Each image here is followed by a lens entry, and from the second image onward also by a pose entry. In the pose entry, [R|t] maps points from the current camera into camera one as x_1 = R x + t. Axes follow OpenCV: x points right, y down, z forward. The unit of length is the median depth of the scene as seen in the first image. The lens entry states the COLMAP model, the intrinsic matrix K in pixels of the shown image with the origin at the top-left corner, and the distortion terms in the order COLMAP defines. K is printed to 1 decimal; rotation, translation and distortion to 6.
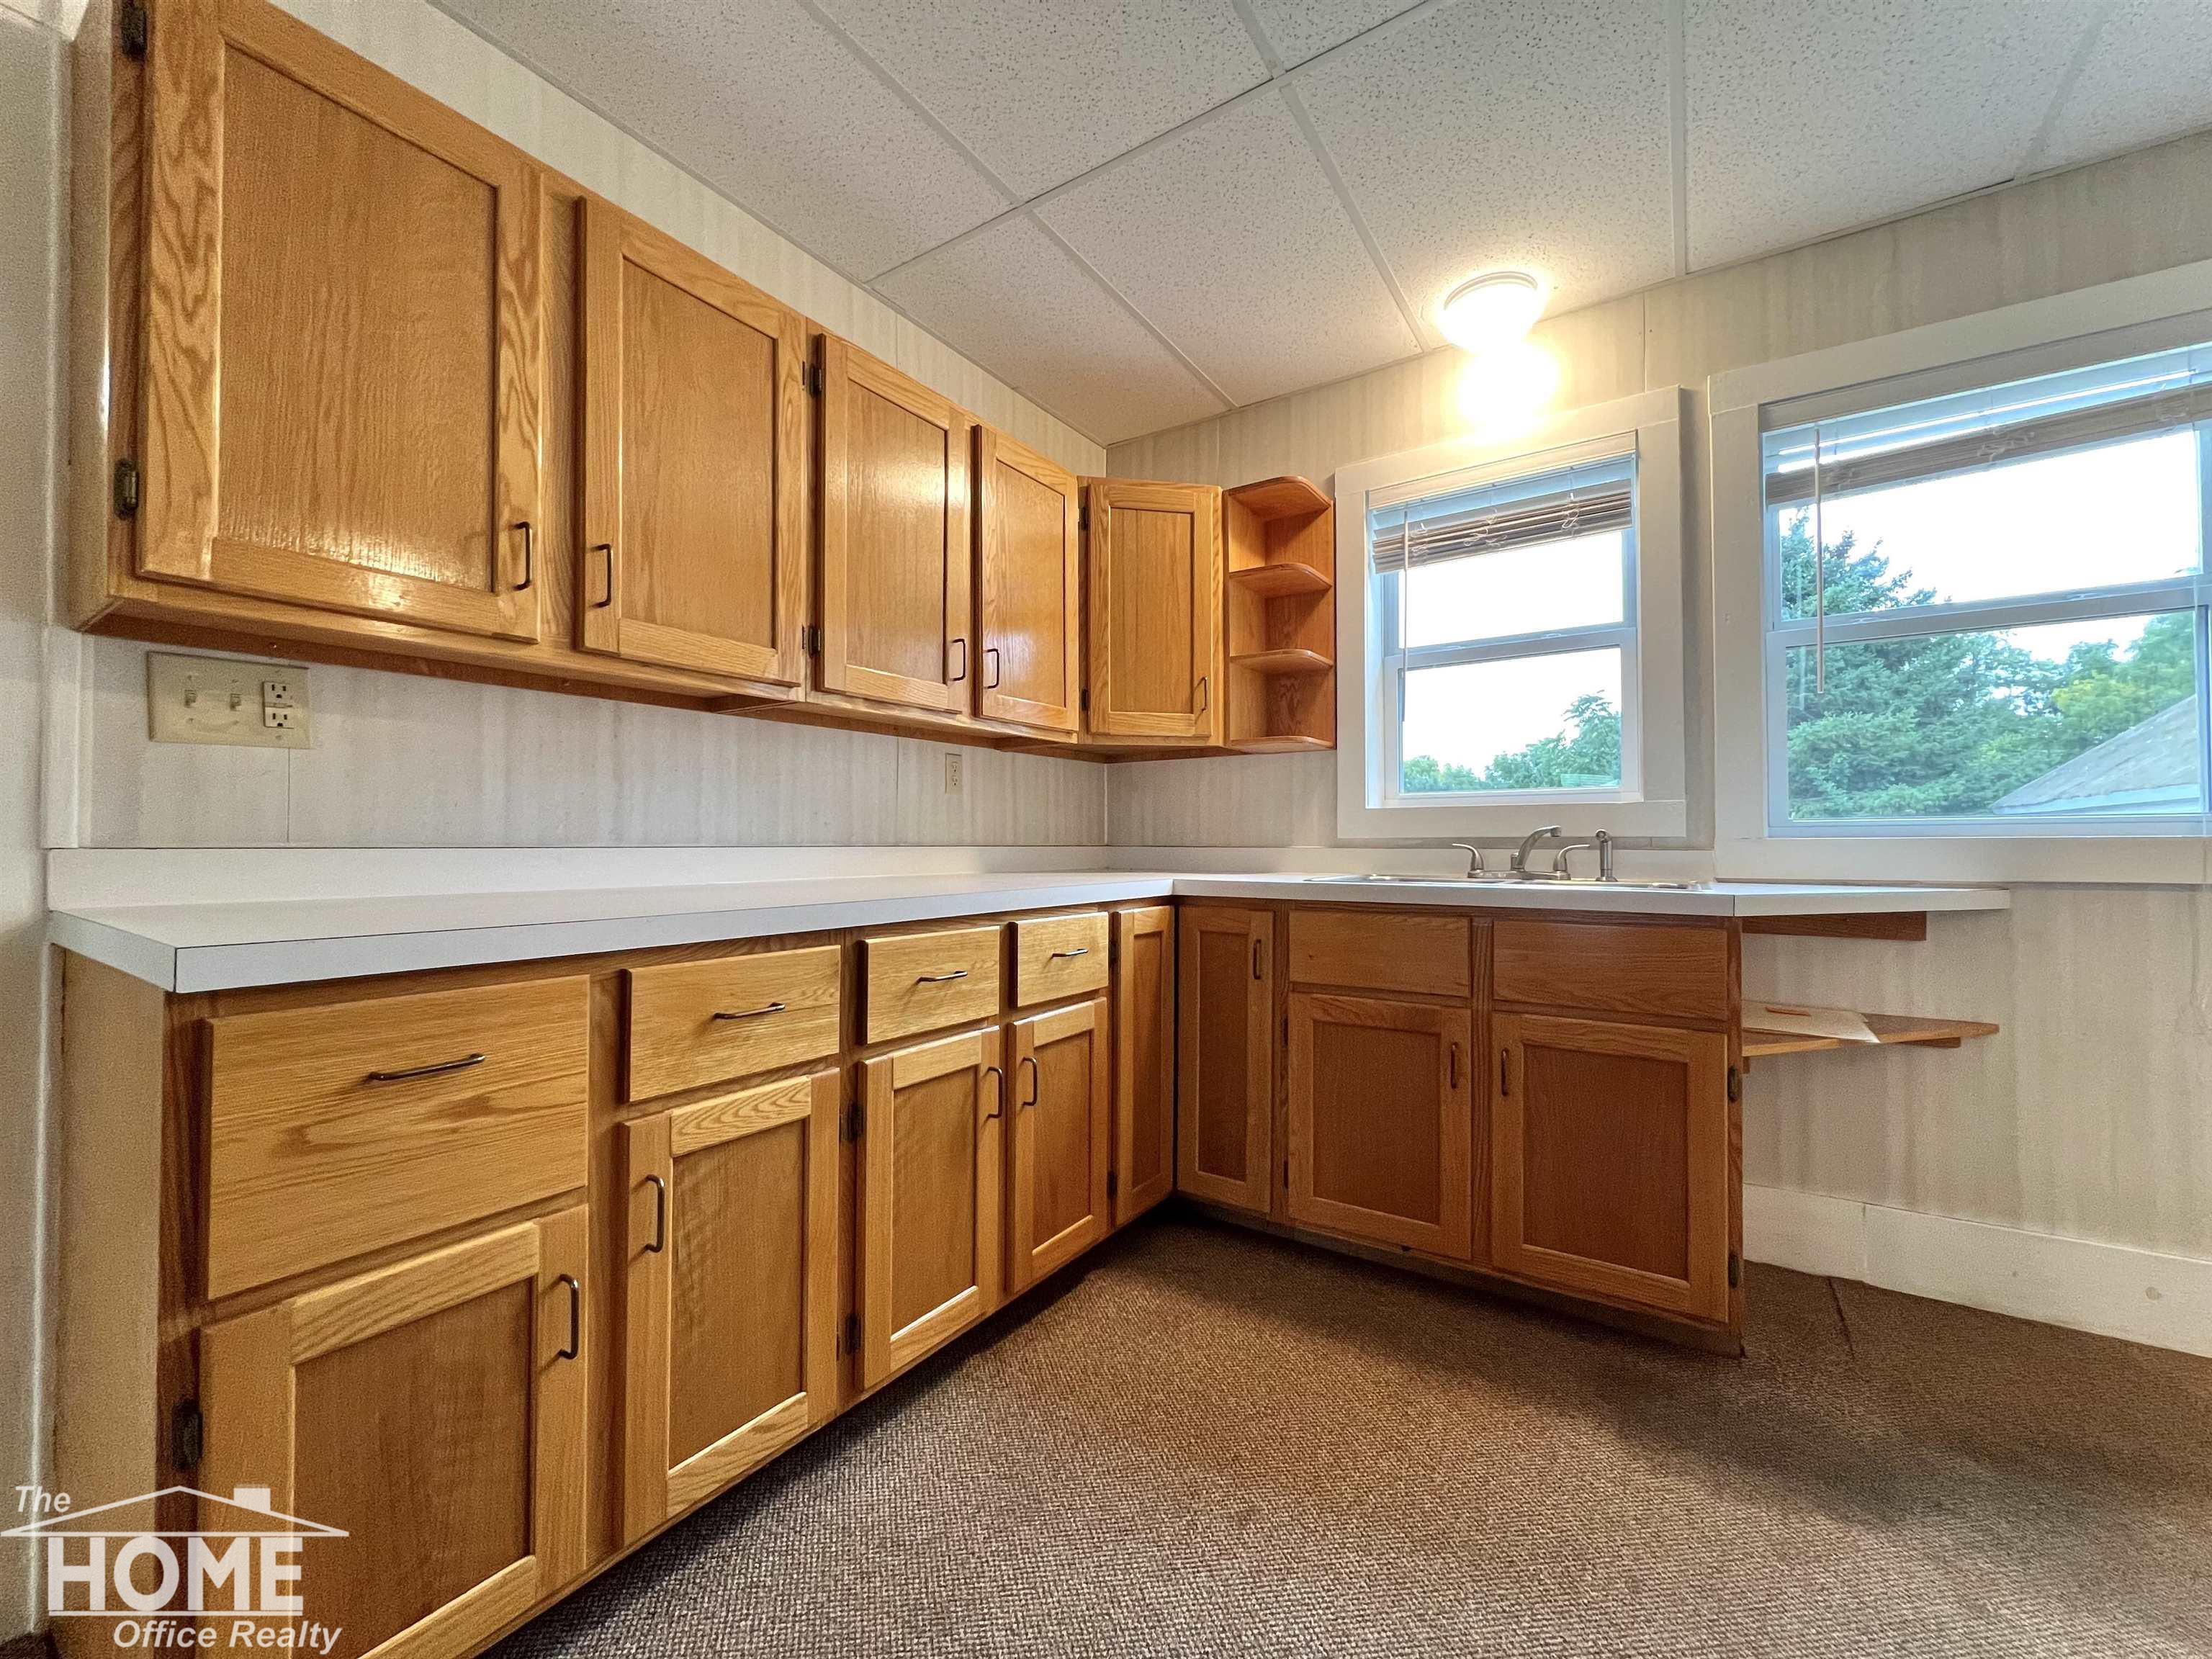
lens RADIAL K [[879.8, 0, 1112.3], [0, 879.8, 832.7], [0, 0, 1]] dist [-0.003505, 0.000679]
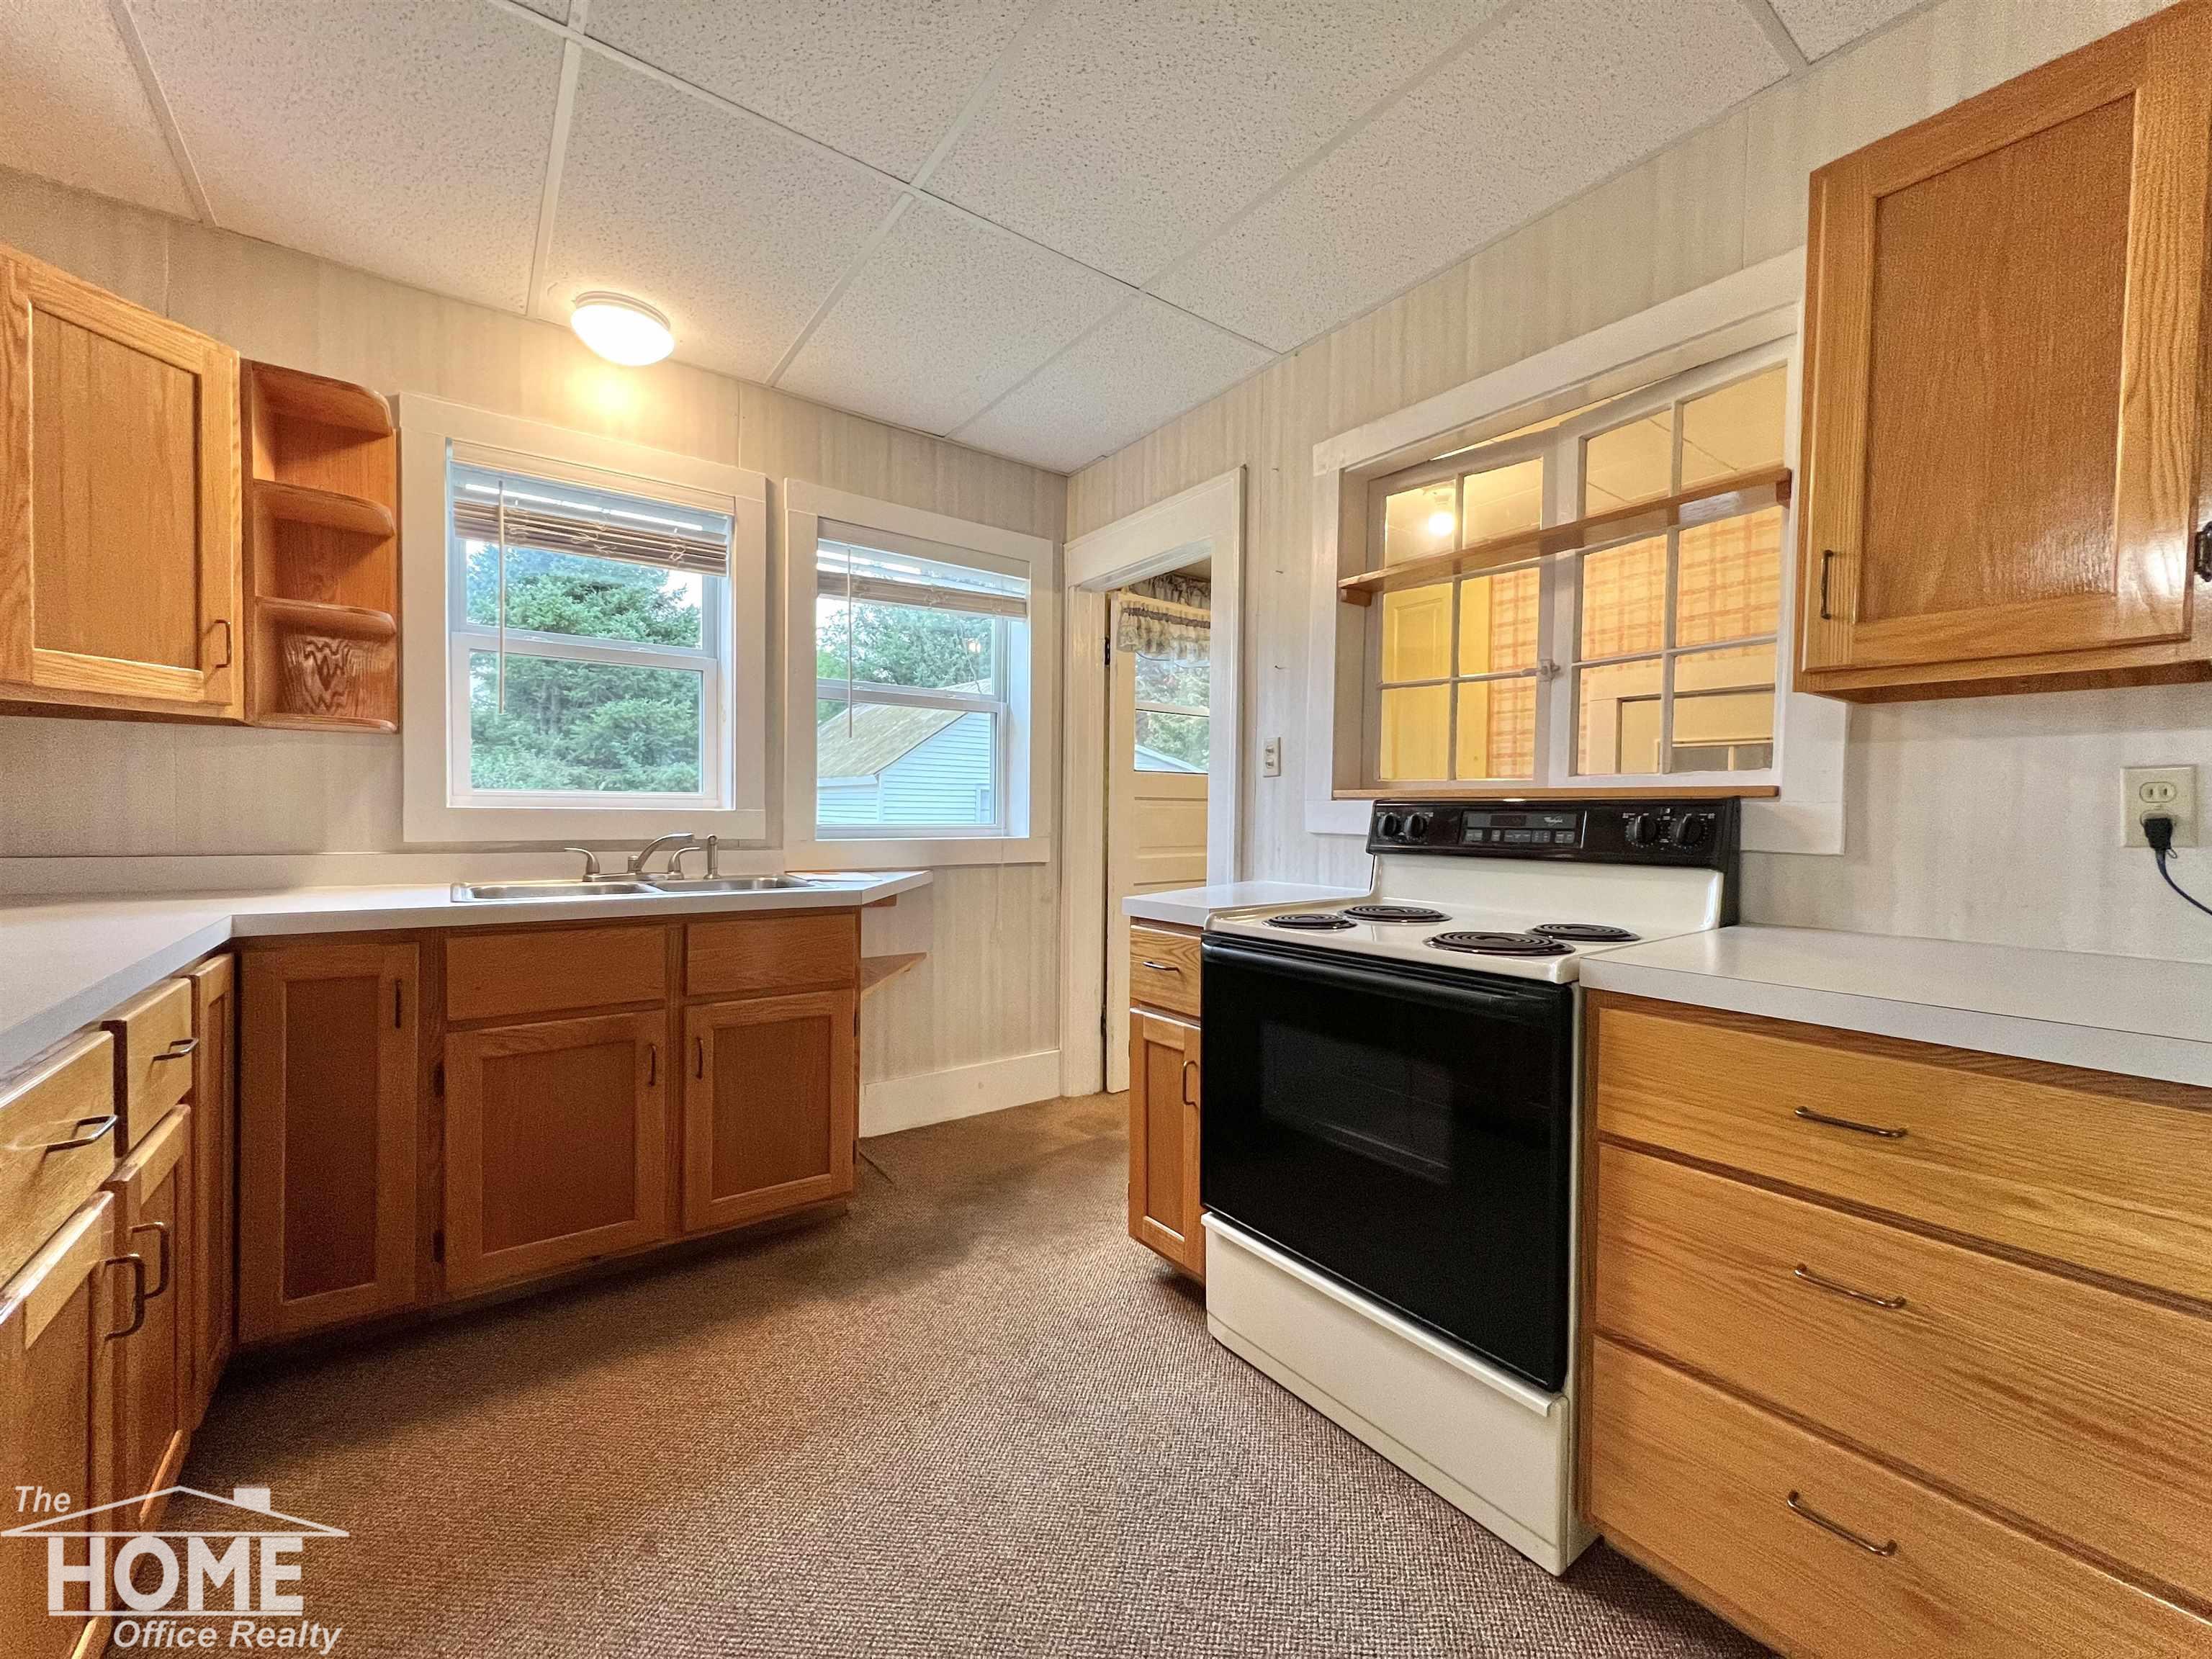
lens RADIAL K [[879.8, 0, 1107.5], [0, 879.8, 830.2], [0, 0, 1]] dist [-0.003505, 0.000679]
pose [[0.345715, -0.015214, 0.938216, -0.361599], [-0.025425, 0.999350, 0.025573, -0.053076], [-0.937995, -0.032695, 0.345103, 0.105413]]
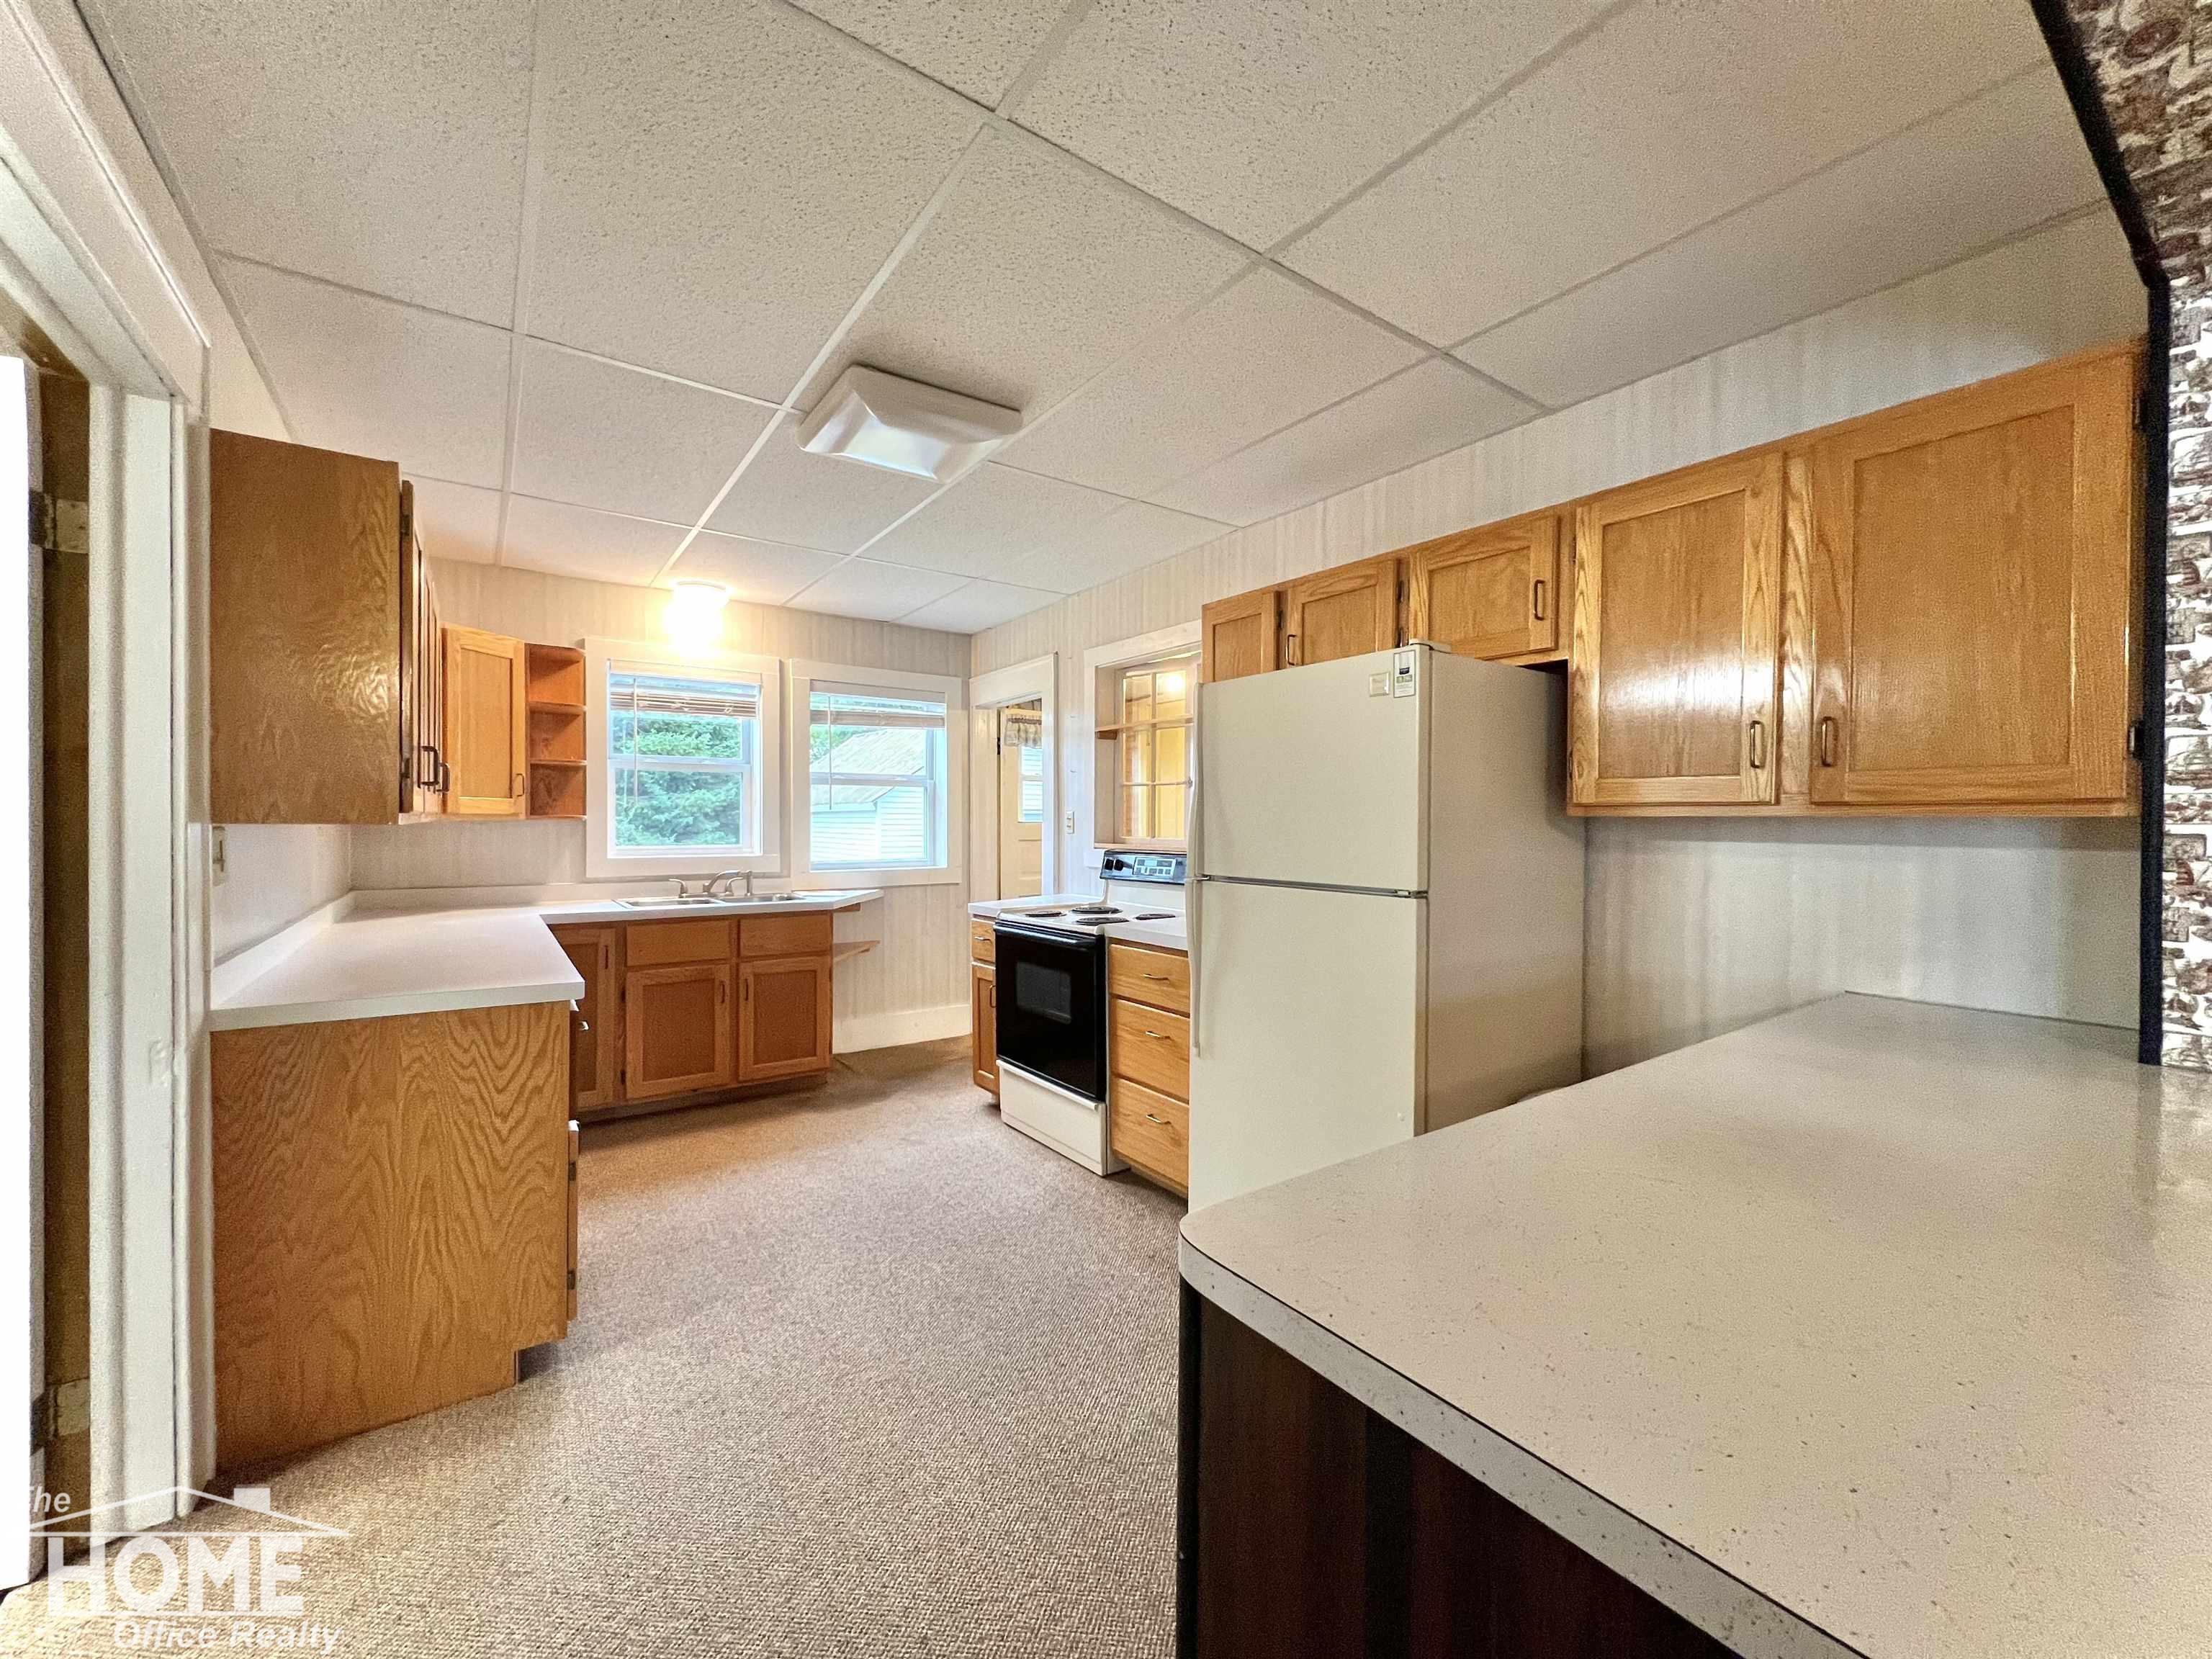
lens RADIAL K [[879.8, 0, 1107.4], [0, 879.8, 827.7], [0, 0, 1]] dist [-0.003505, 0.000679]
pose [[0.357353, -0.003118, 0.933964, -1.059930], [-0.014398, 0.999857, 0.008847, -0.133588], [-0.933858, -0.016609, 0.357257, -0.504896]]
